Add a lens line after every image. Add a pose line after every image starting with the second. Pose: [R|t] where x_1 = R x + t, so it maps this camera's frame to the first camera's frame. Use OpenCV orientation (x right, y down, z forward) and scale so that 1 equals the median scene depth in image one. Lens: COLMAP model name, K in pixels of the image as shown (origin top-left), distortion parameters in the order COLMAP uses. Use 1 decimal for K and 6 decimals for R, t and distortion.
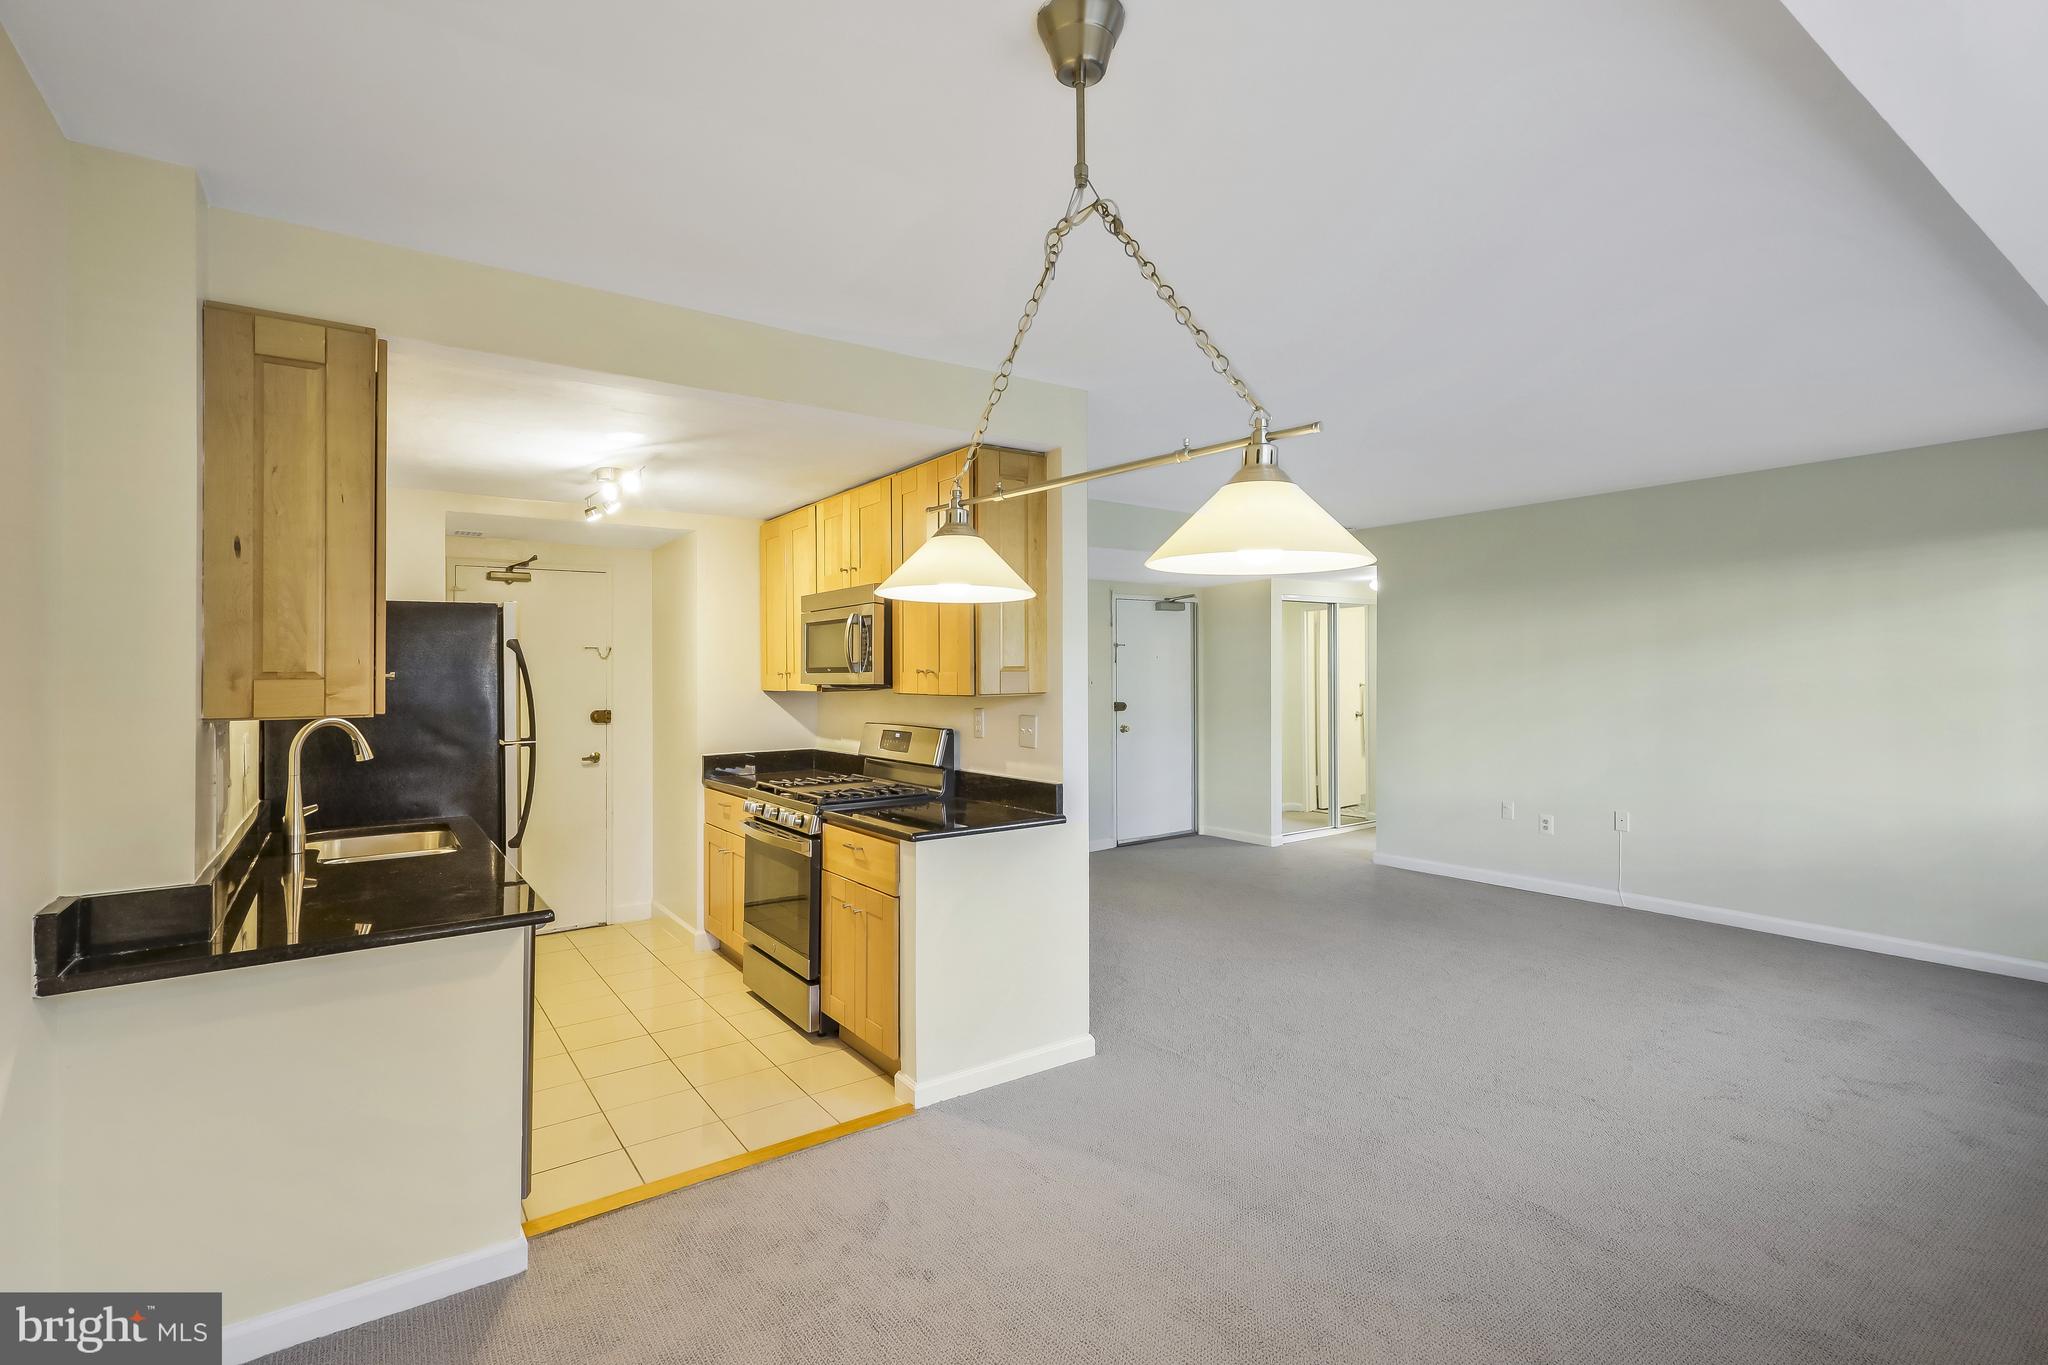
lens RADIAL K [[962.6, 0, 1026.3], [0, 962.6, 675.8], [0, 0, 1]] dist [0.002154, 0.000074]
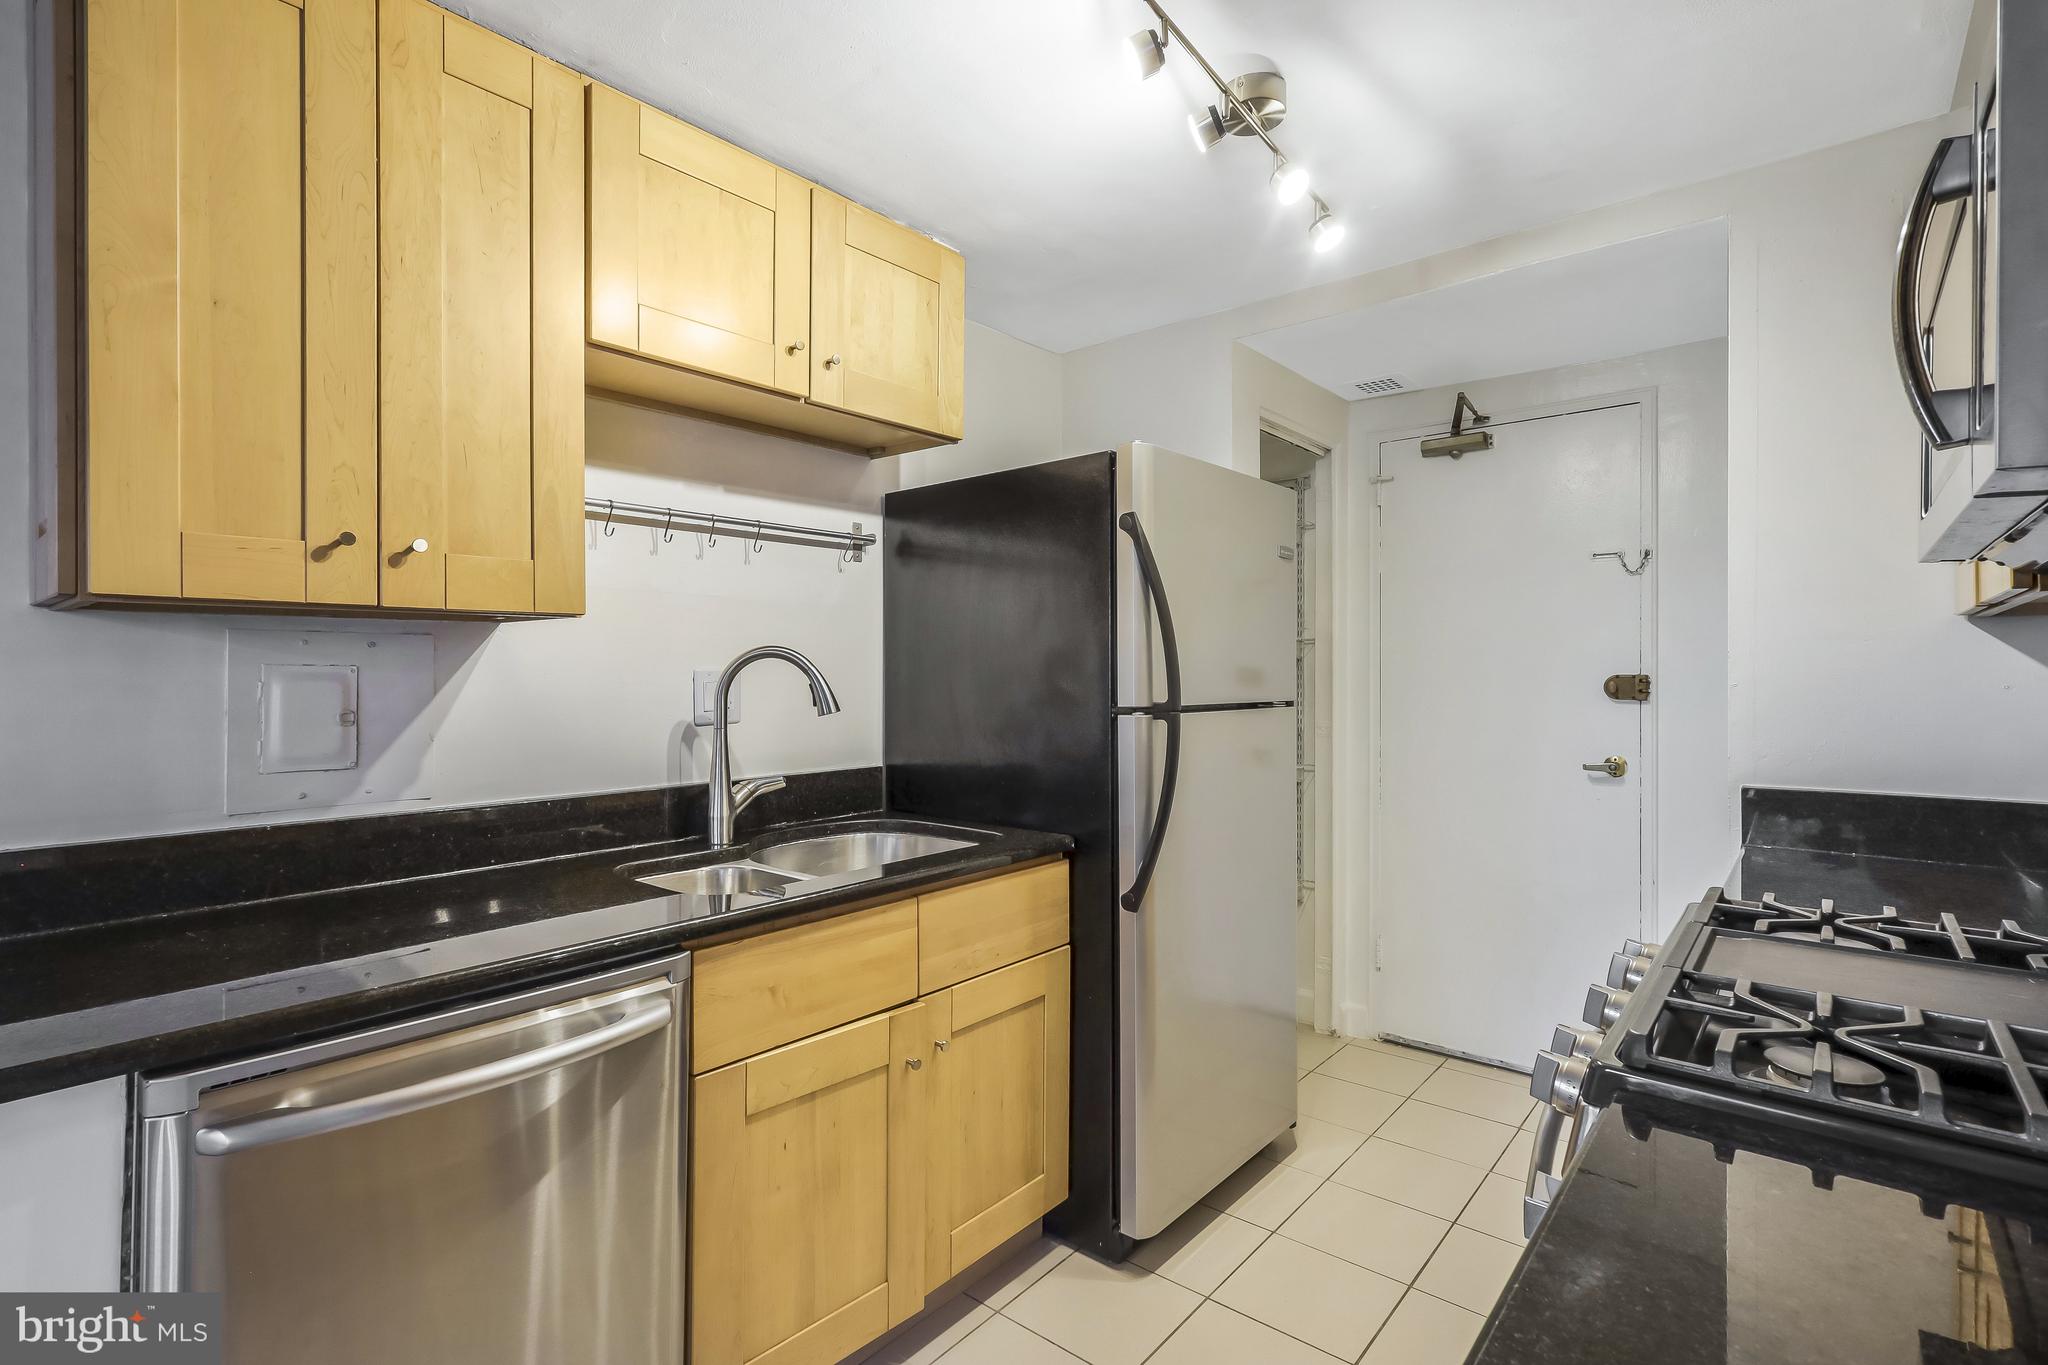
lens RADIAL K [[962.9, 0, 1020.7], [0, 962.9, 668.2], [0, 0, 1]] dist [-0.002459, -0.000522]
pose [[0.248221, 0.004234, -0.968694, -0.037935], [-0.002703, 0.999990, 0.003678, 0.041316], [0.968700, 0.001706, 0.248230, 0.747207]]
